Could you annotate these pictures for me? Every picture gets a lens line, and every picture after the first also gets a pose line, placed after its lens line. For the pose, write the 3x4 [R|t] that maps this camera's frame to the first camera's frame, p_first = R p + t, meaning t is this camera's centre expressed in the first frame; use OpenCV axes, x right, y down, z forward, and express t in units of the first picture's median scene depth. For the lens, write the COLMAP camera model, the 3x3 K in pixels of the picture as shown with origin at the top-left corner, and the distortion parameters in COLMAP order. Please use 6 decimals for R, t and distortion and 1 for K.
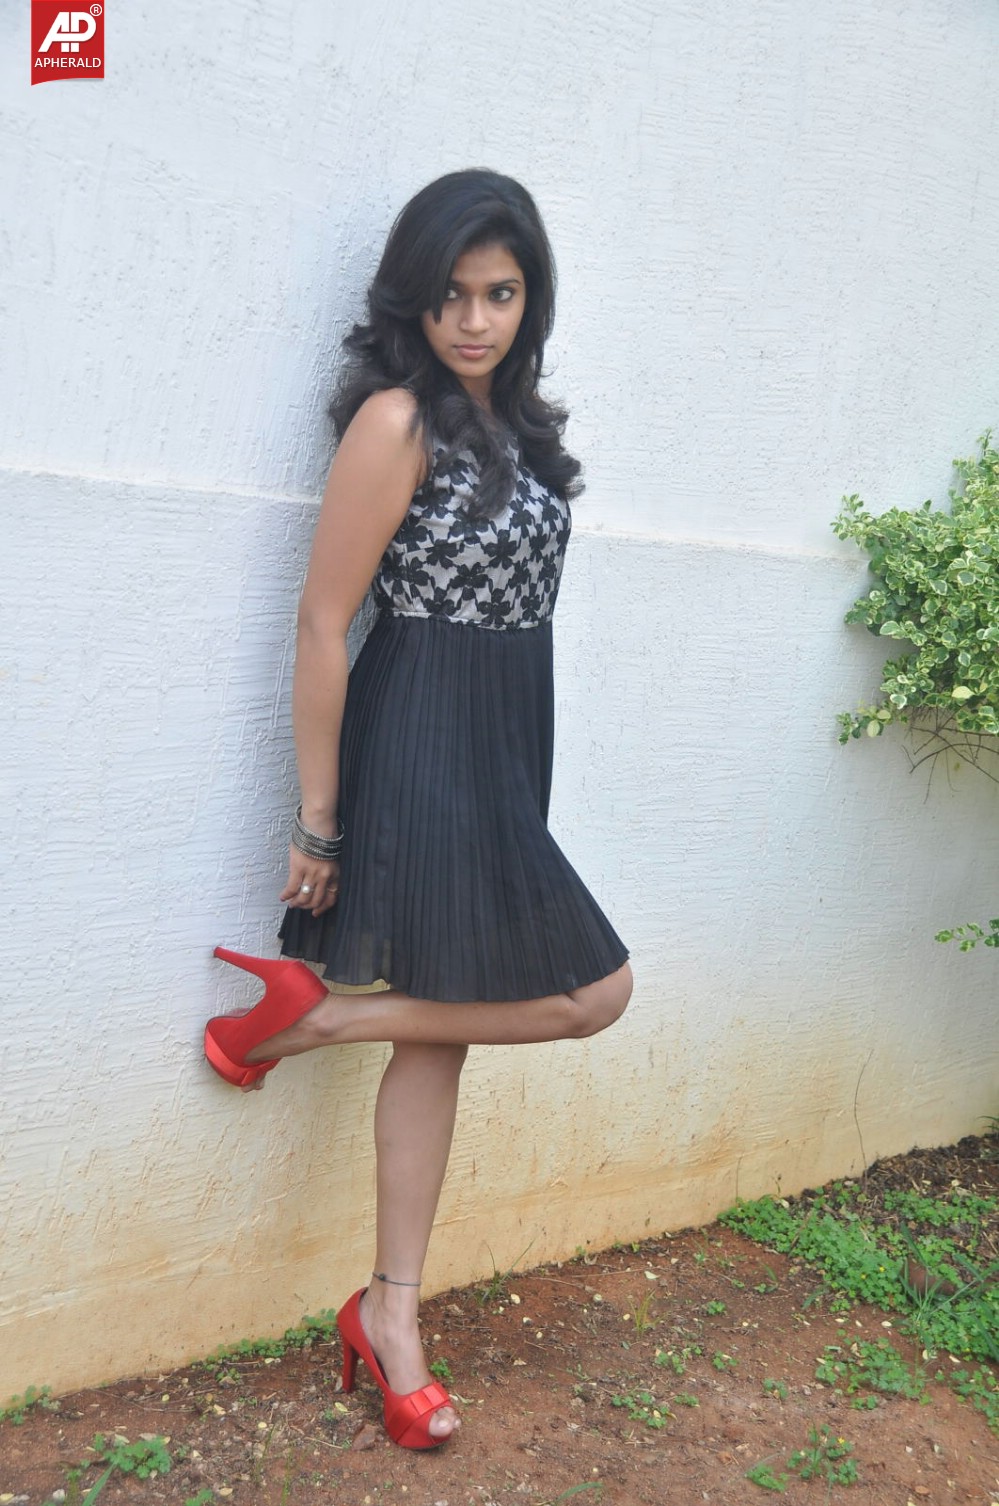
lens RADIAL K [[2095.4, 0, 509.1], [0, 2095.4, 756.4], [0, 0, 1]] dist [0.181084, 0.000000]
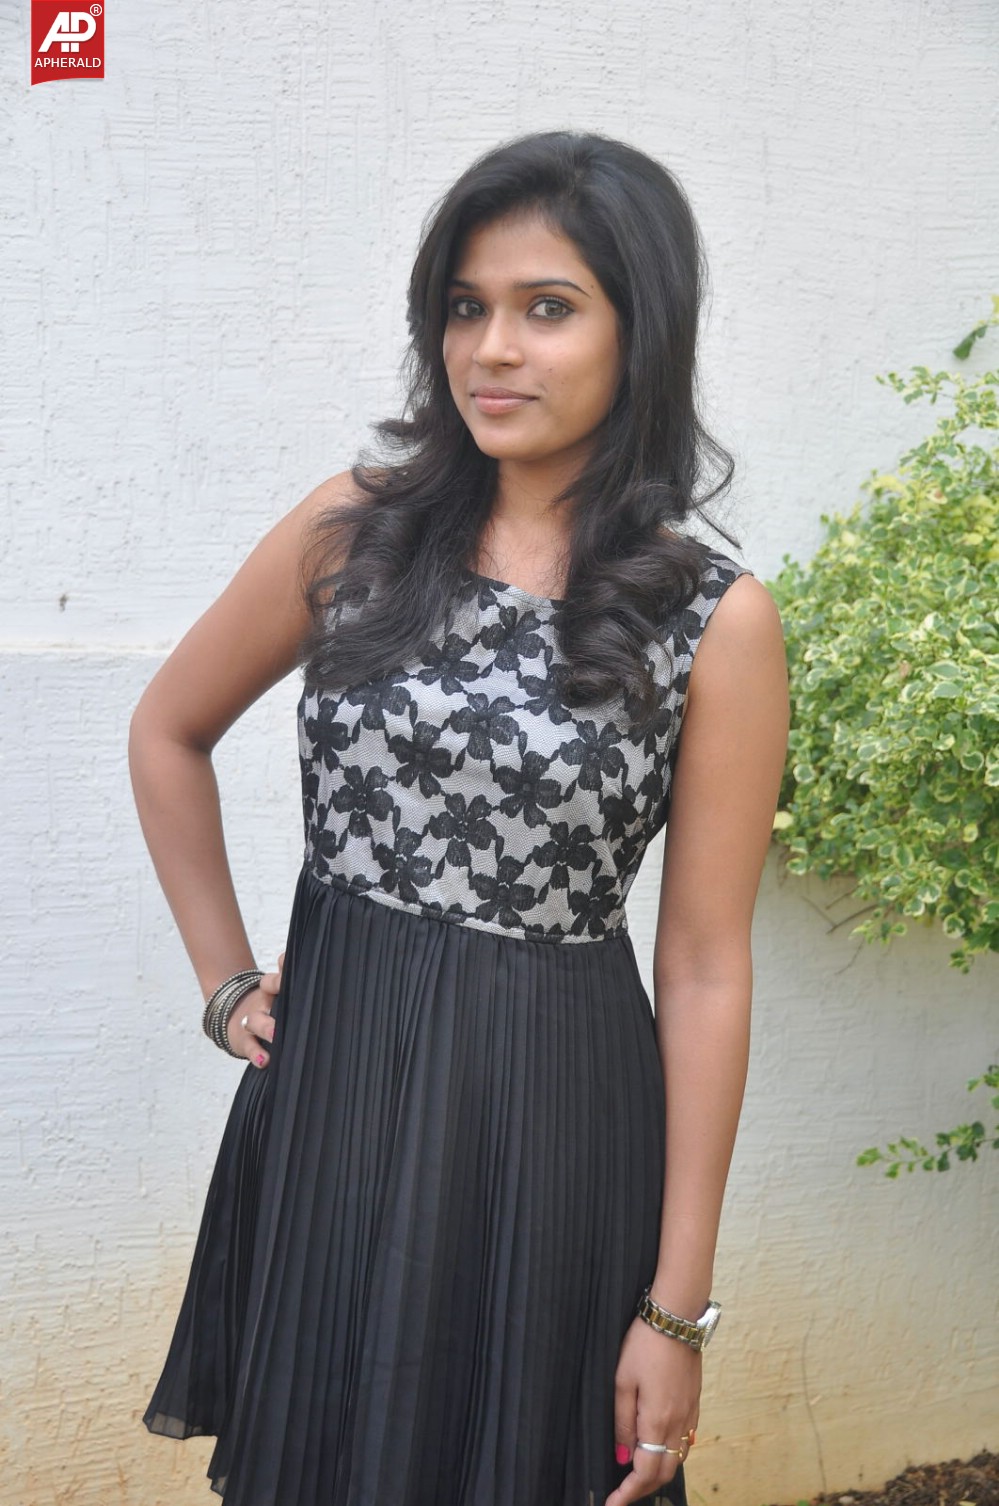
lens RADIAL K [[2095.4, 0, 515.7], [0, 2095.4, 771.4], [0, 0, 1]] dist [0.181084, 0.000000]
pose [[0.921821, -0.079218, -0.379434, 0.407875], [0.047135, 0.994538, -0.093126, 0.016044], [0.384739, 0.067960, 0.920520, 0.287627]]
